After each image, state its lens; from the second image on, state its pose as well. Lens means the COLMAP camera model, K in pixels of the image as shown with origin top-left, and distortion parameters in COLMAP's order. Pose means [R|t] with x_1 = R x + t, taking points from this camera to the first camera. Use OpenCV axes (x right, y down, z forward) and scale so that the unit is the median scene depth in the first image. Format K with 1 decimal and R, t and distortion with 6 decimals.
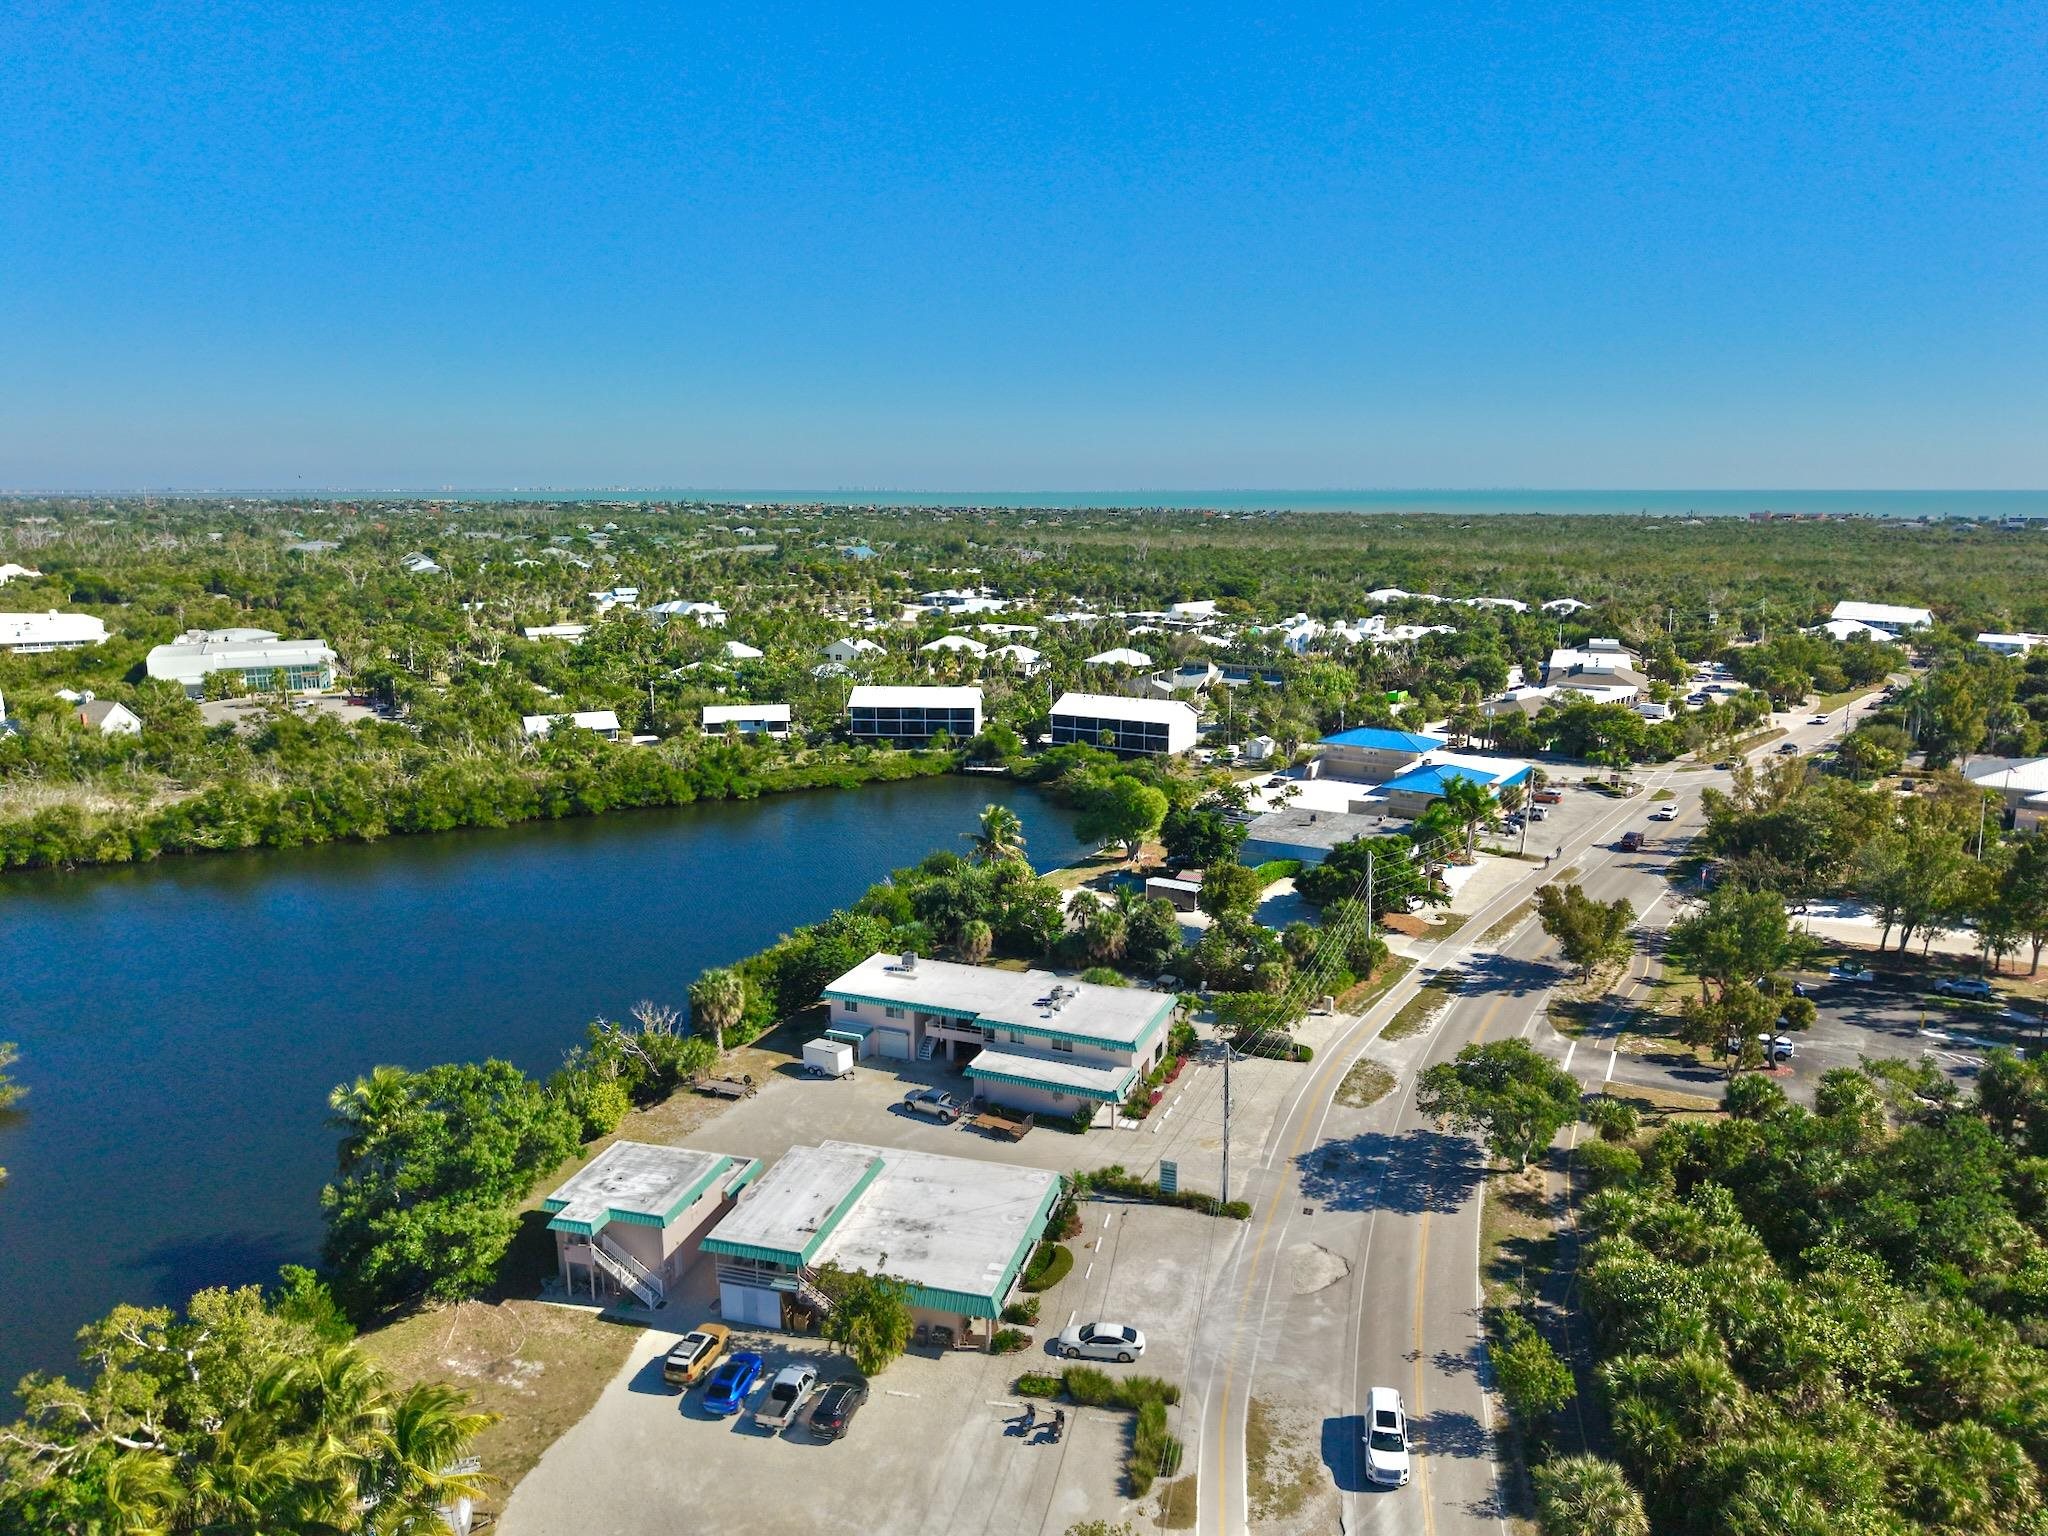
lens RADIAL K [[1411.9, 0, 1018.1], [0, 1411.9, 787.2], [0, 0, 1]] dist [0.002620, -0.009867]
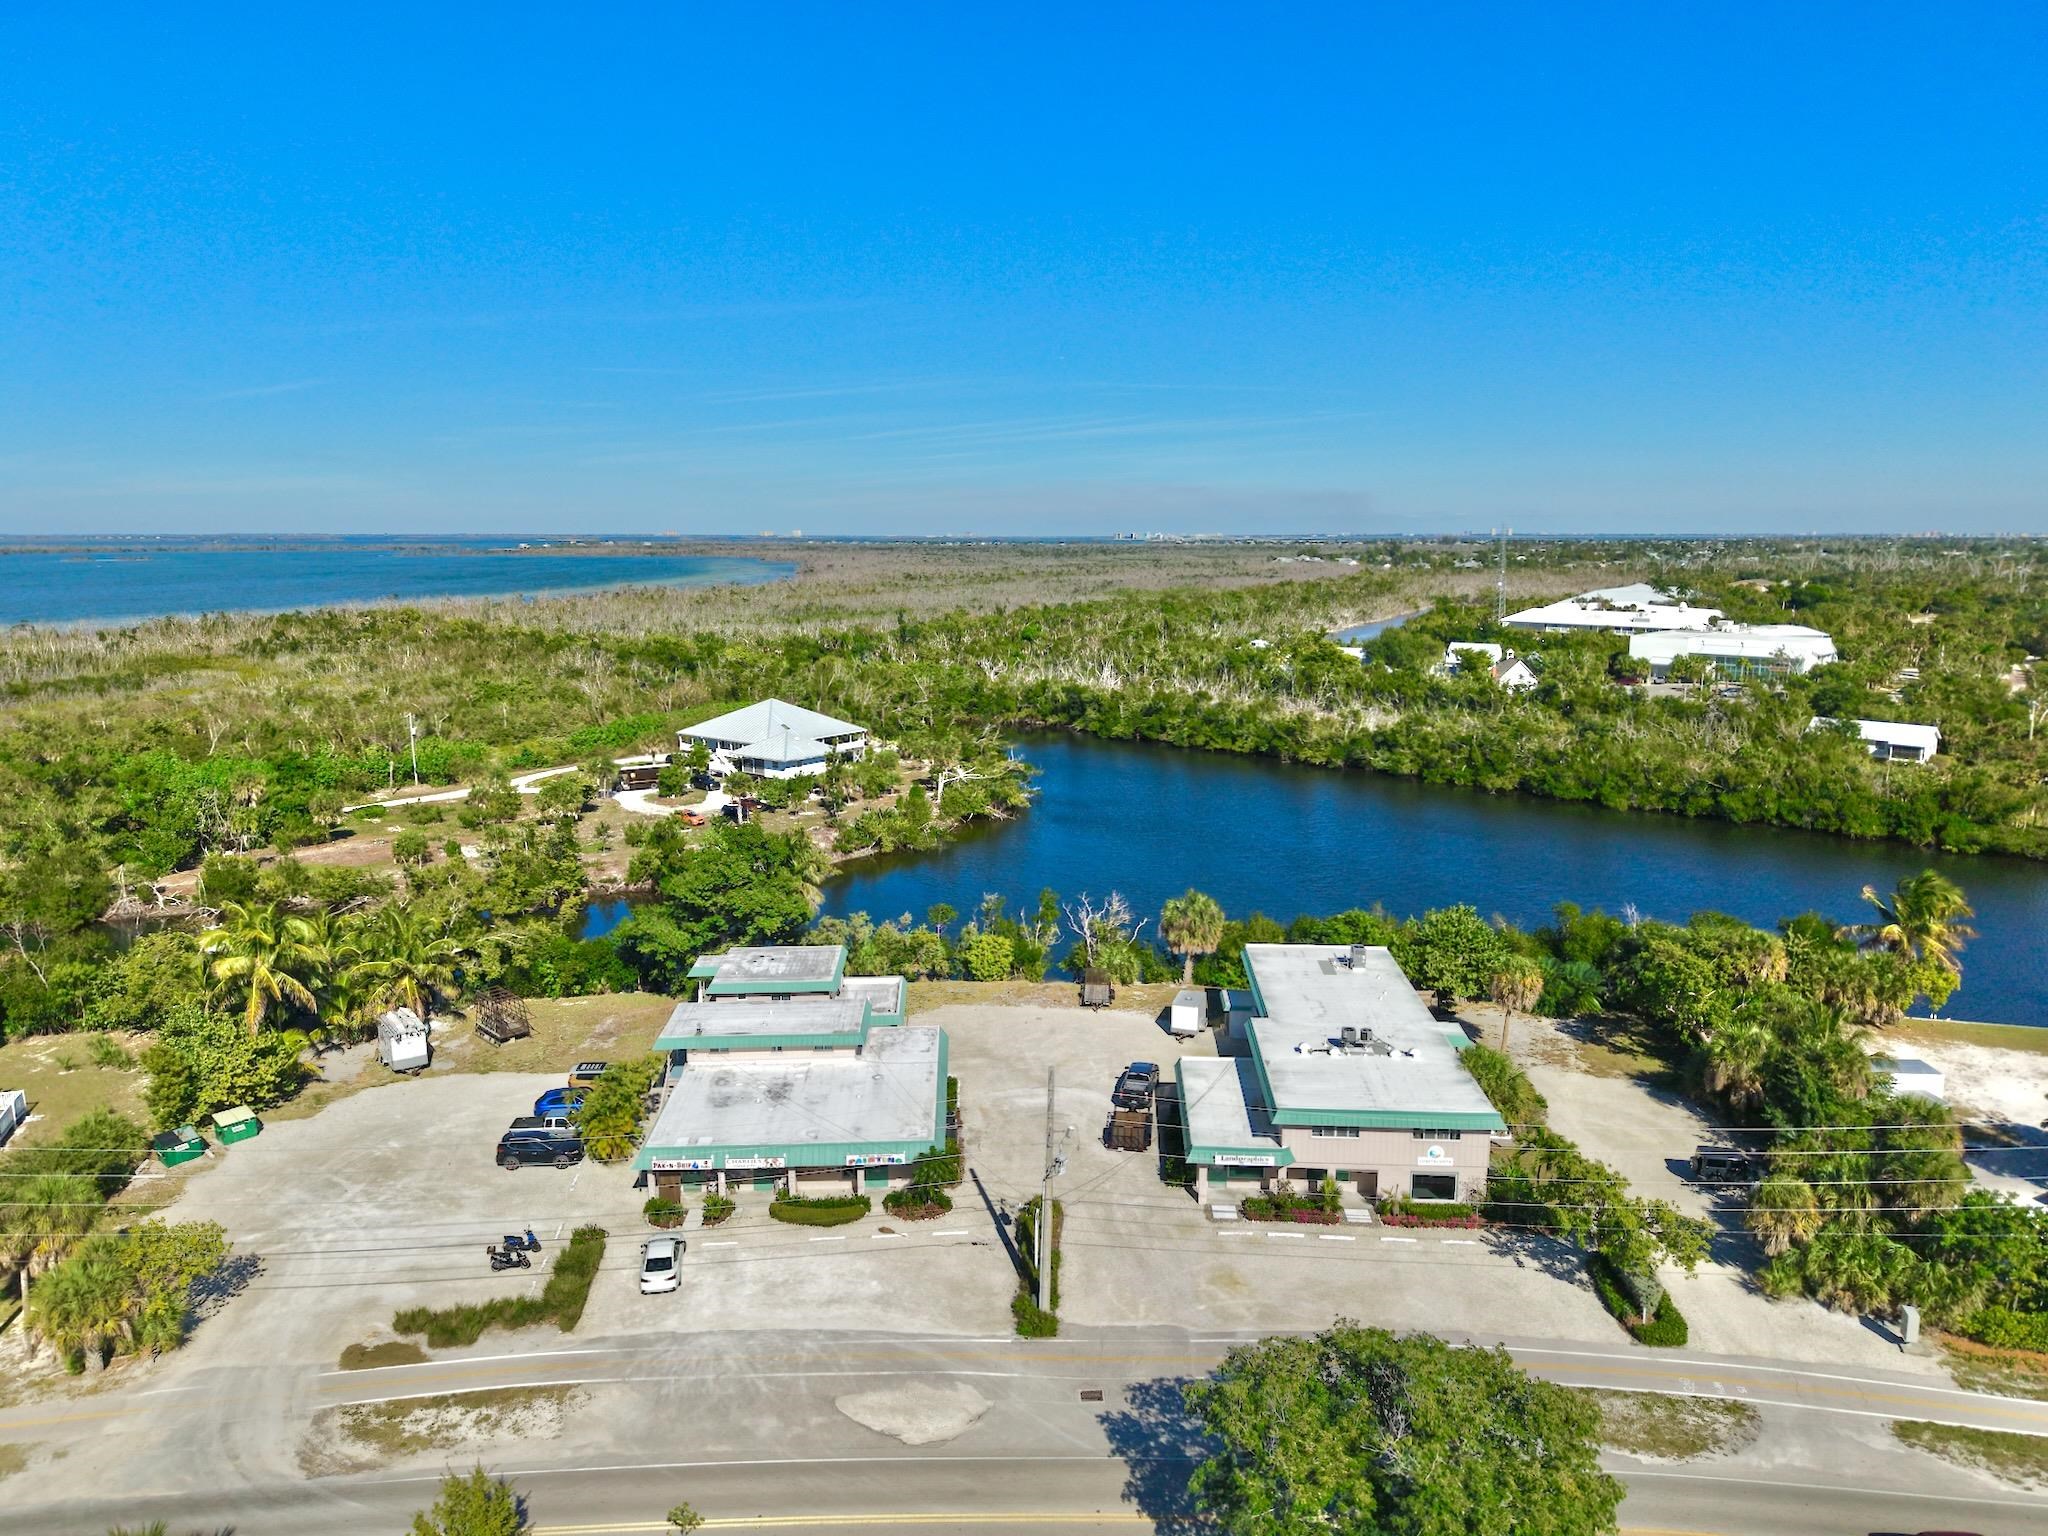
lens RADIAL K [[1372.2, 0, 1021.6], [0, 1372.2, 767.7], [0, 0, 1]] dist [0.007836, -0.005391]
pose [[0.316263, 0.164768, -0.934253, 0.579868], [-0.204748, 0.973447, 0.102369, -0.015507], [0.926313, 0.158911, 0.341601, 0.594393]]
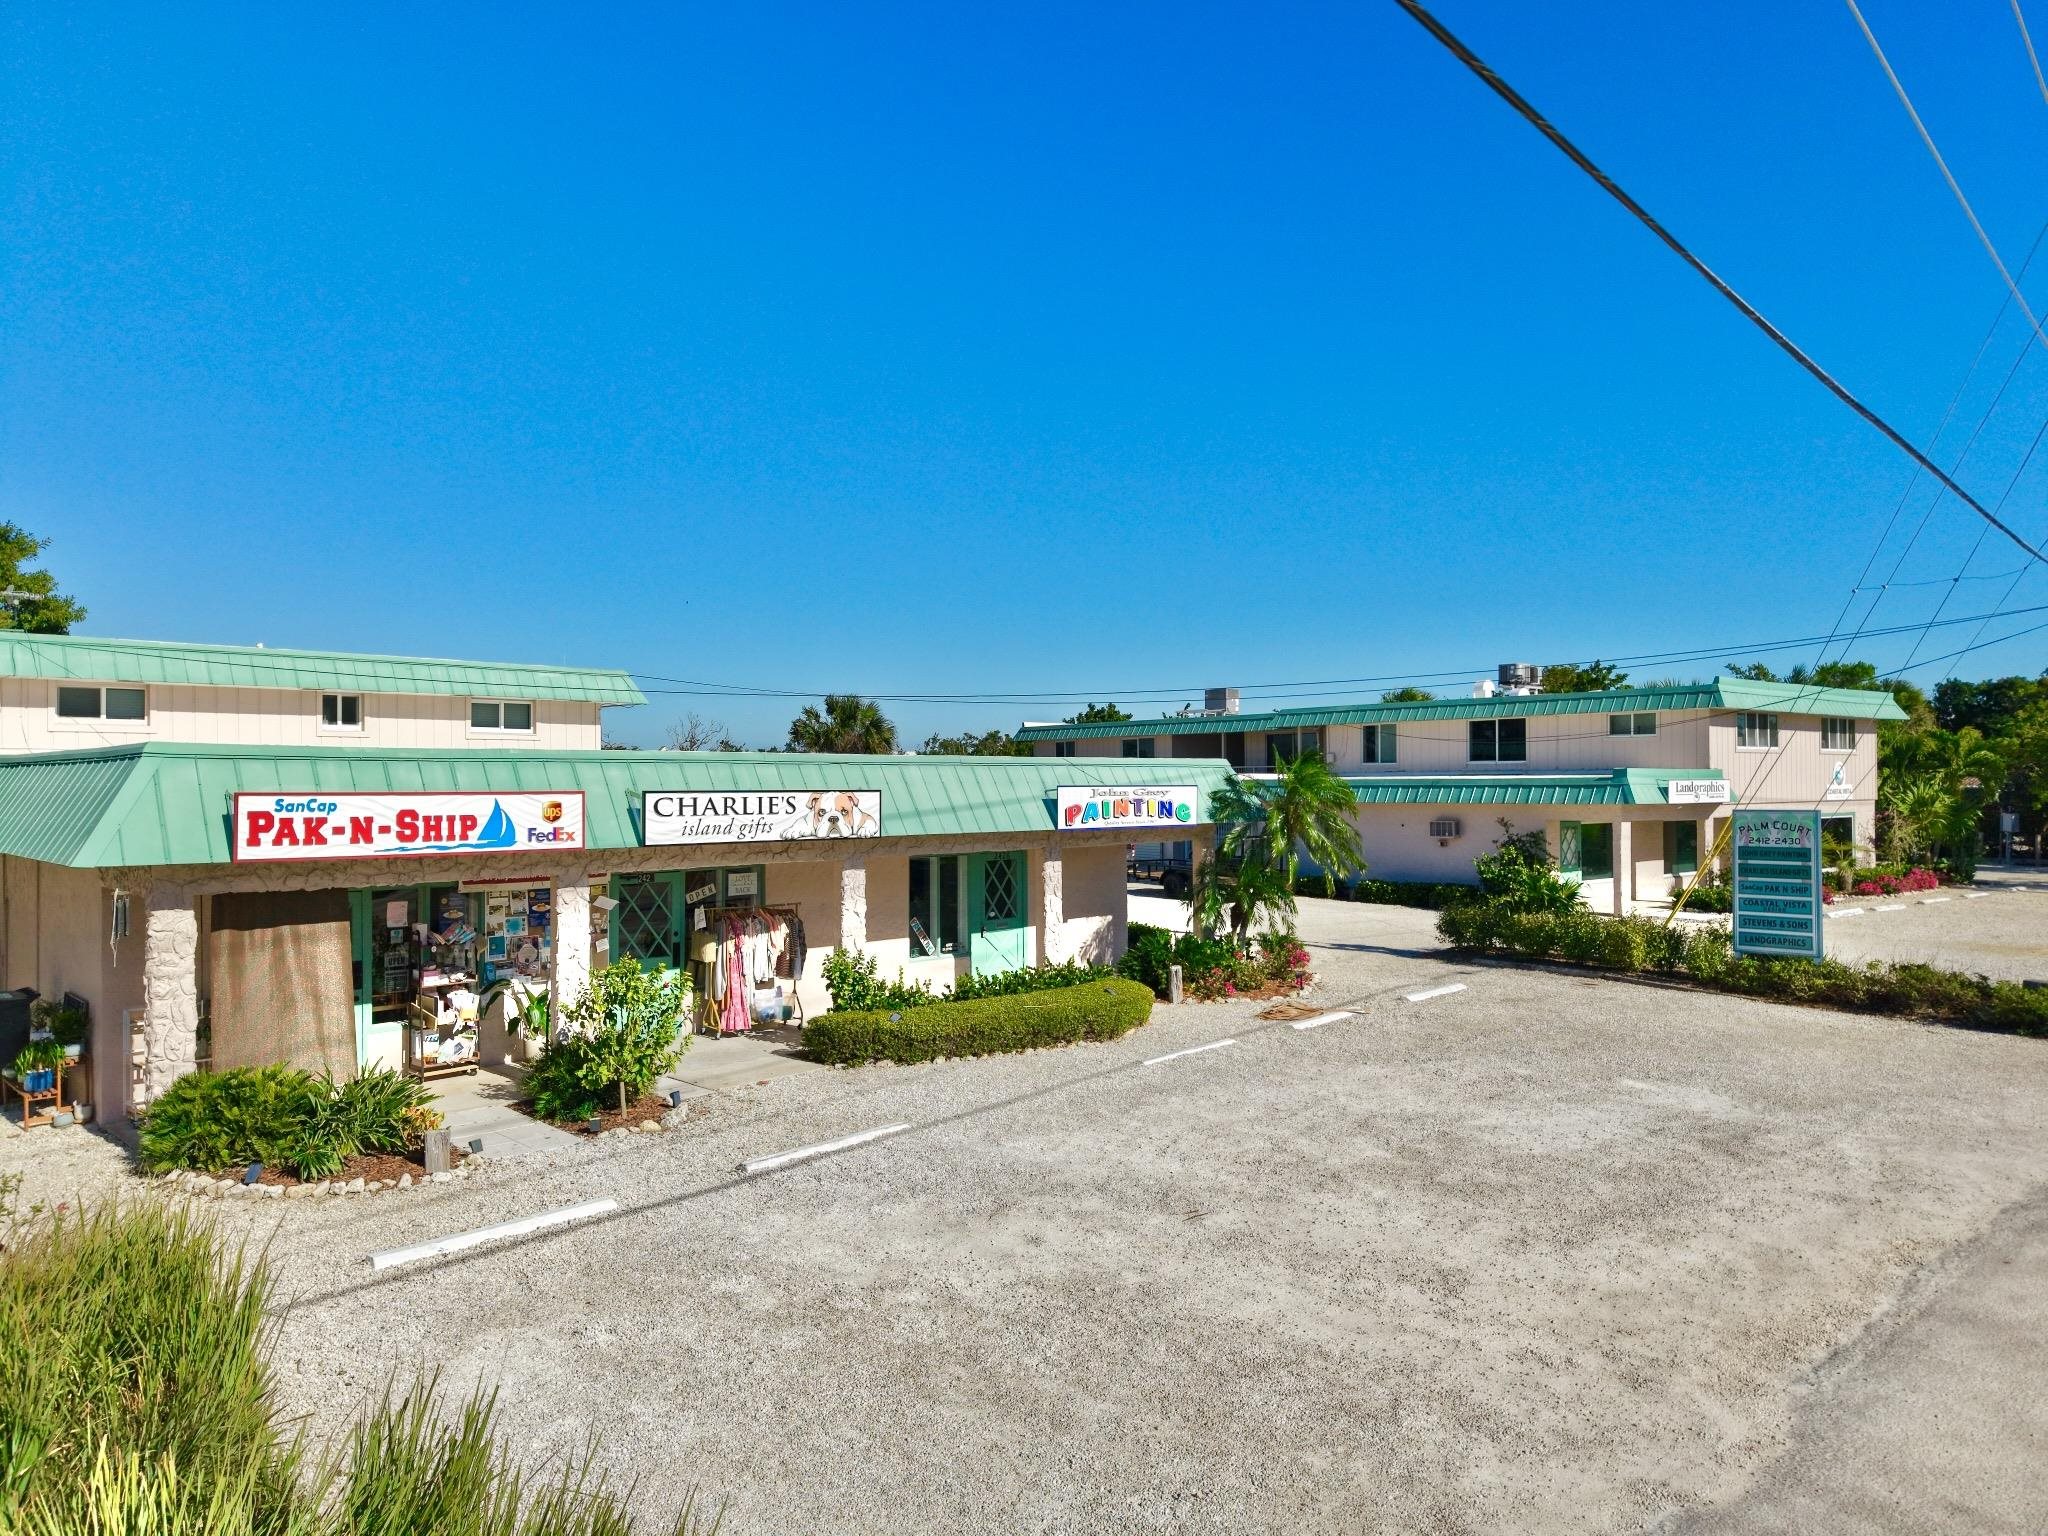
lens RADIAL K [[1377.2, 0, 1024.2], [0, 1377.2, 795.4], [0, 0, 1]] dist [0.019241, -0.001309]
pose [[0.875609, 0.006781, -0.482973, 0.089323], [-0.104272, 0.978979, -0.175295, 0.258519], [0.471632, 0.203850, 0.857909, 0.619928]]
